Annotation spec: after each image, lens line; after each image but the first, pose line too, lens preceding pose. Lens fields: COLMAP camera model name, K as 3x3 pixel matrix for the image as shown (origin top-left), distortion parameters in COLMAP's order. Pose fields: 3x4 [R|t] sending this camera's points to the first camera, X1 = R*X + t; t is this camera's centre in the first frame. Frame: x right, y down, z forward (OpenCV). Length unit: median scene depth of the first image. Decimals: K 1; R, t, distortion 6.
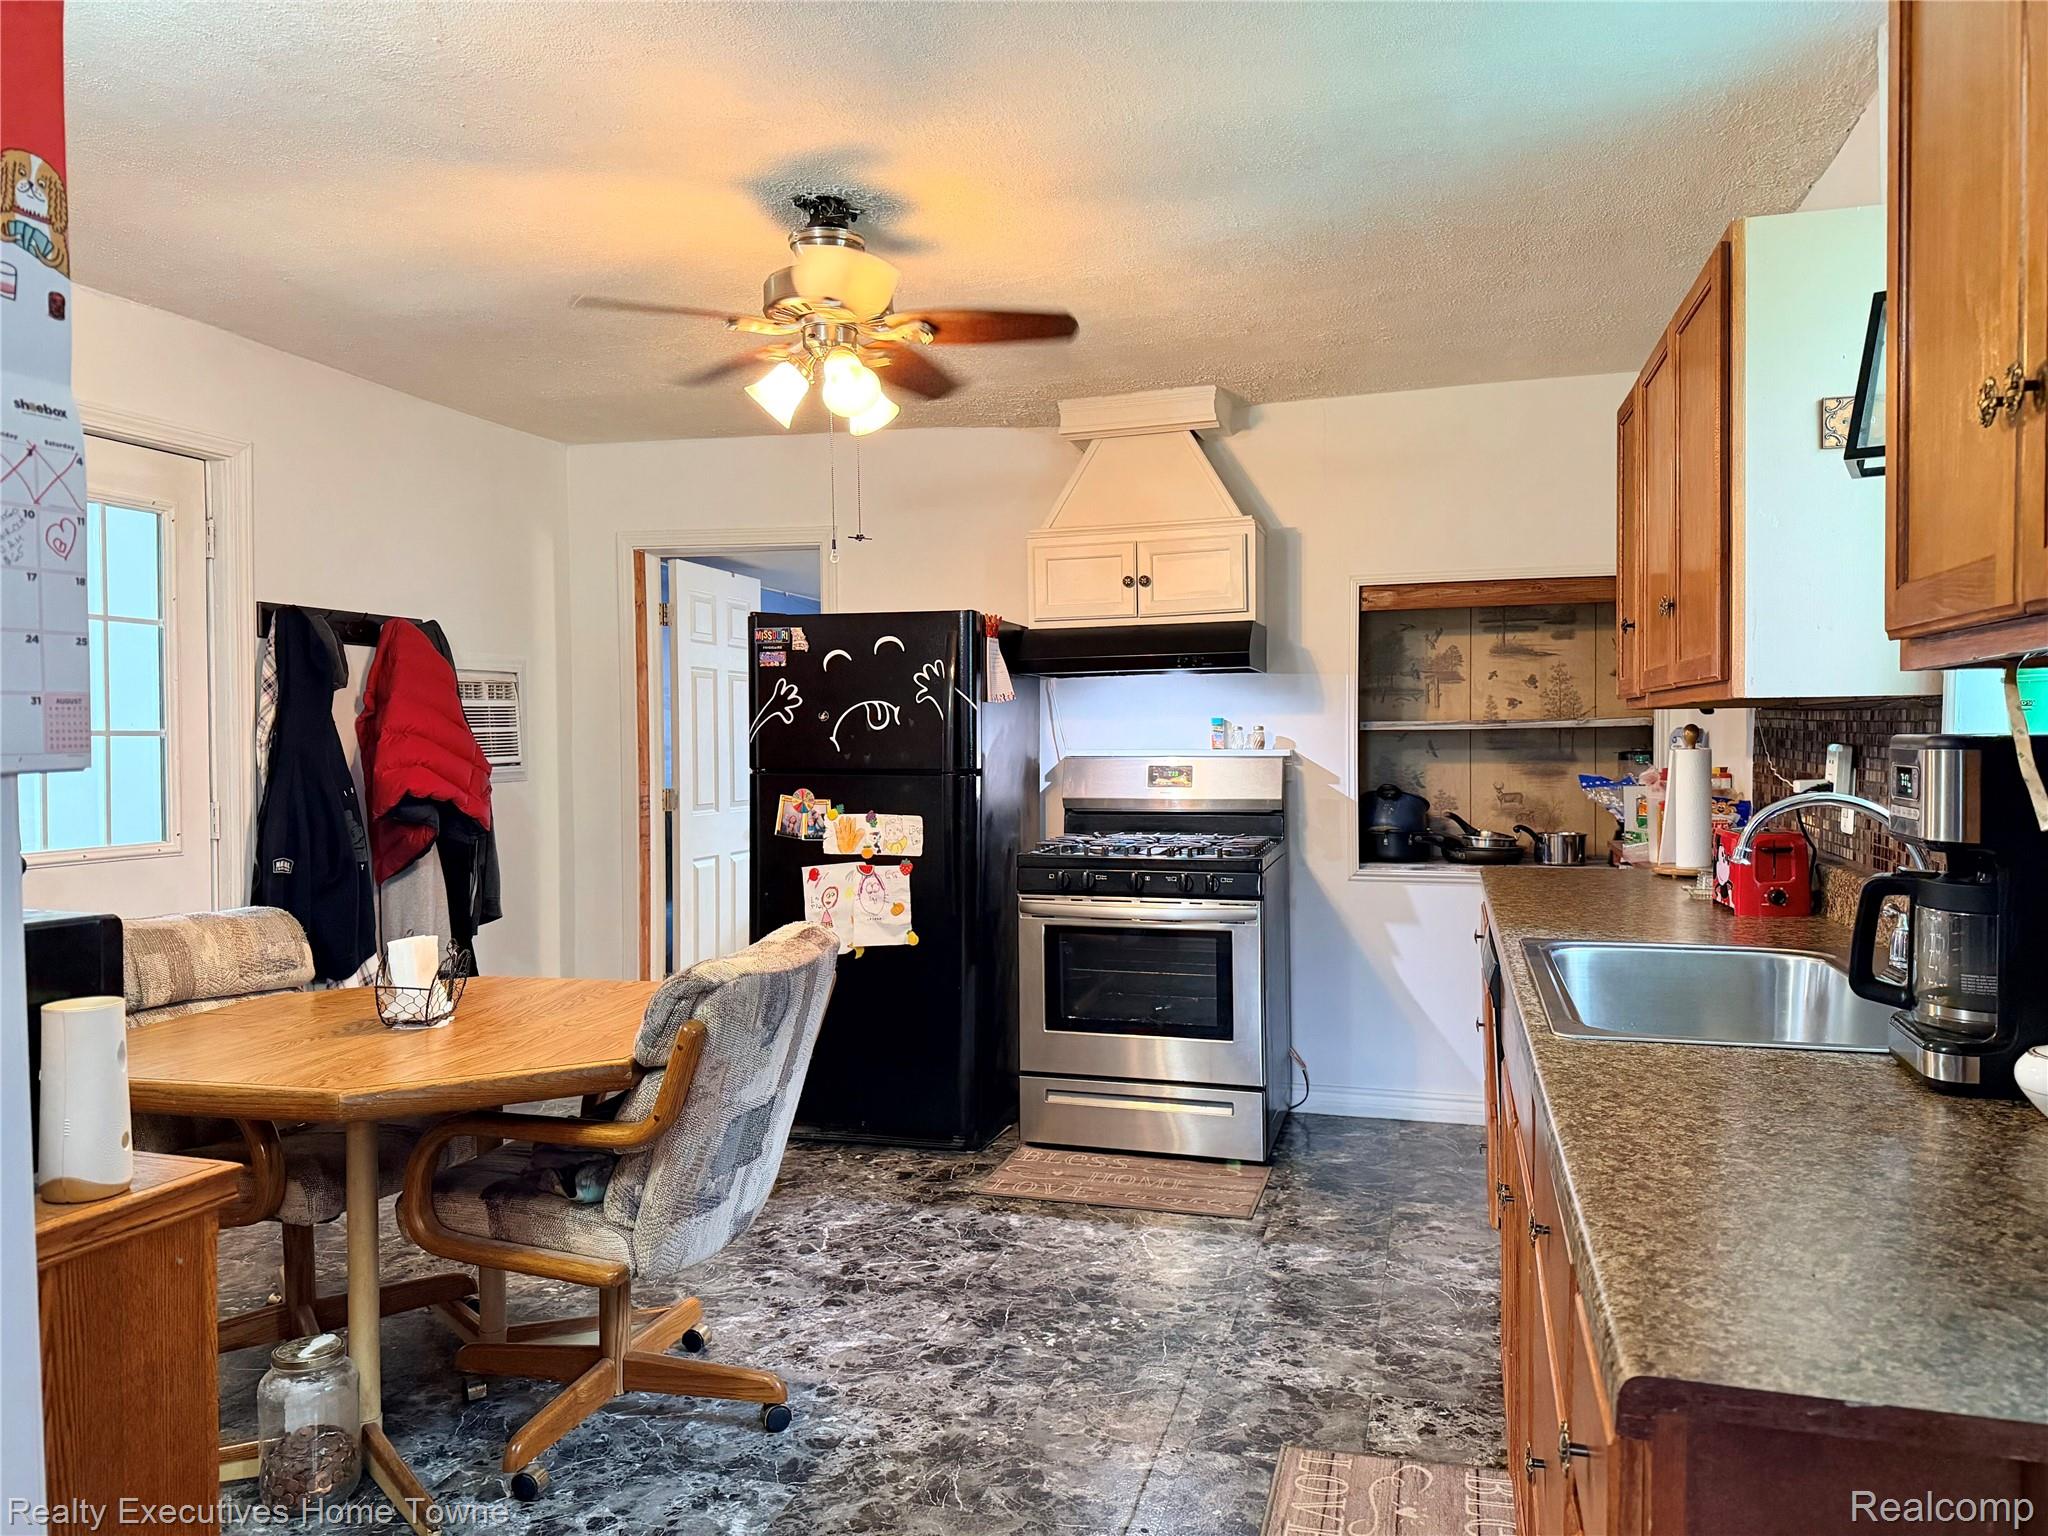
lens RADIAL K [[1426.3, 0, 1024.0], [0, 1426.3, 768.0], [0, 0, 1]] dist [0.073600, -0.088373]
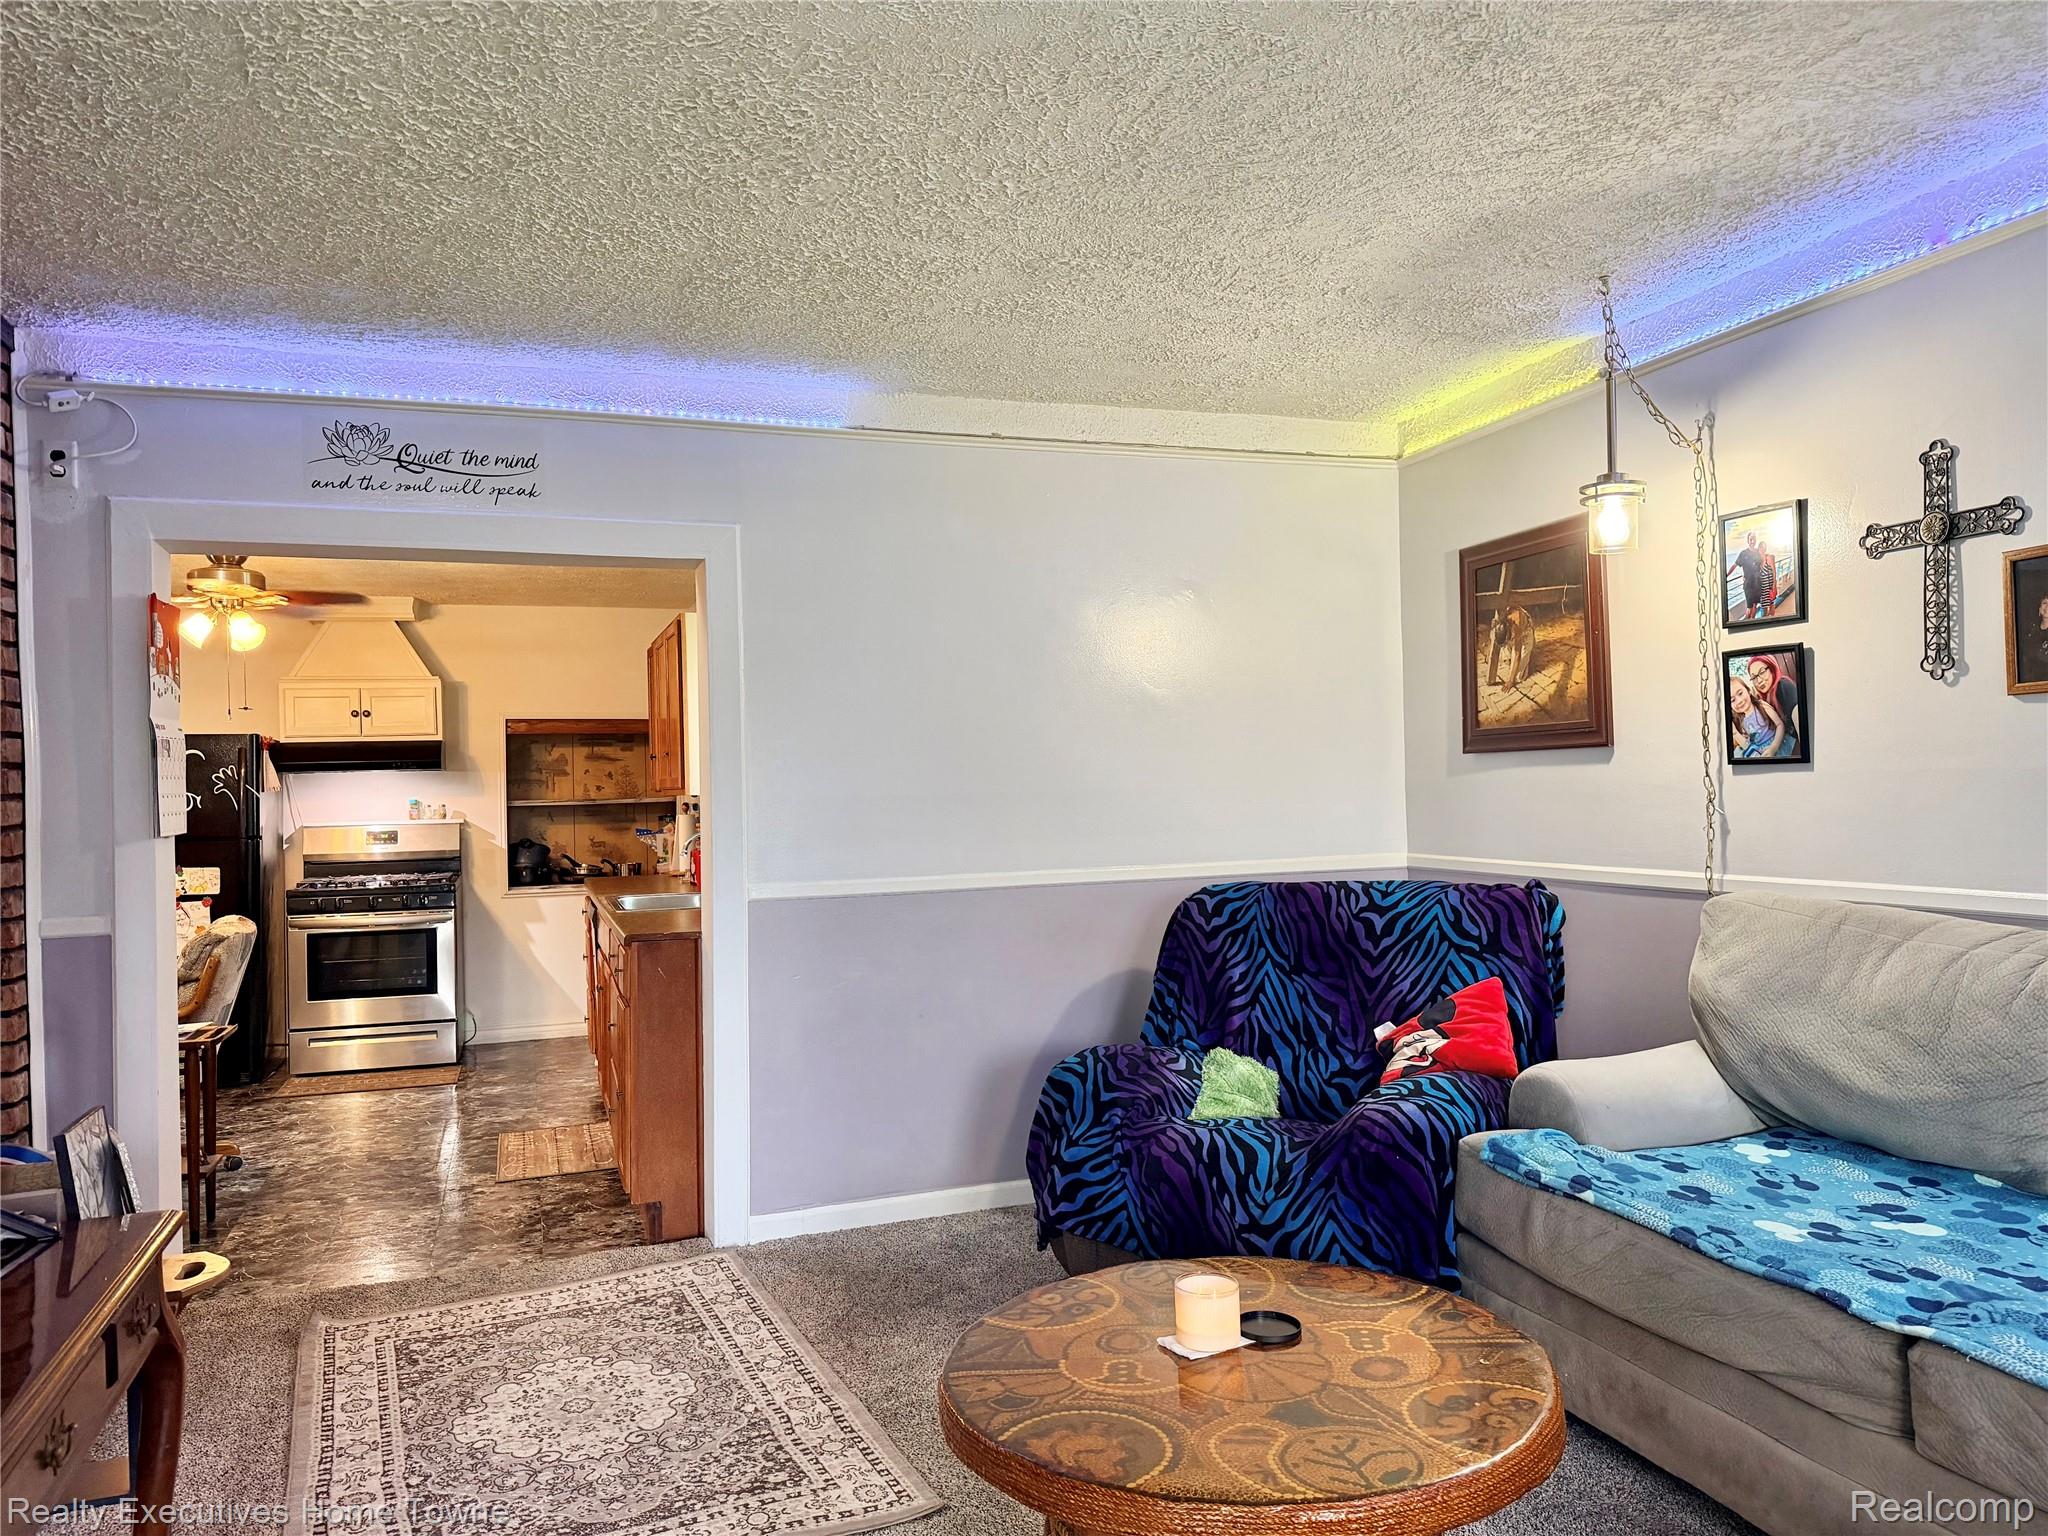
lens RADIAL K [[1426.3, 0, 1024.0], [0, 1426.3, 768.0], [0, 0, 1]] dist [0.073600, -0.088373]
pose [[0.814583, -0.002909, 0.580040, -0.368600], [0.029589, 0.998894, -0.036544, 0.011785], [-0.579292, 0.046931, 0.813768, -1.060353]]
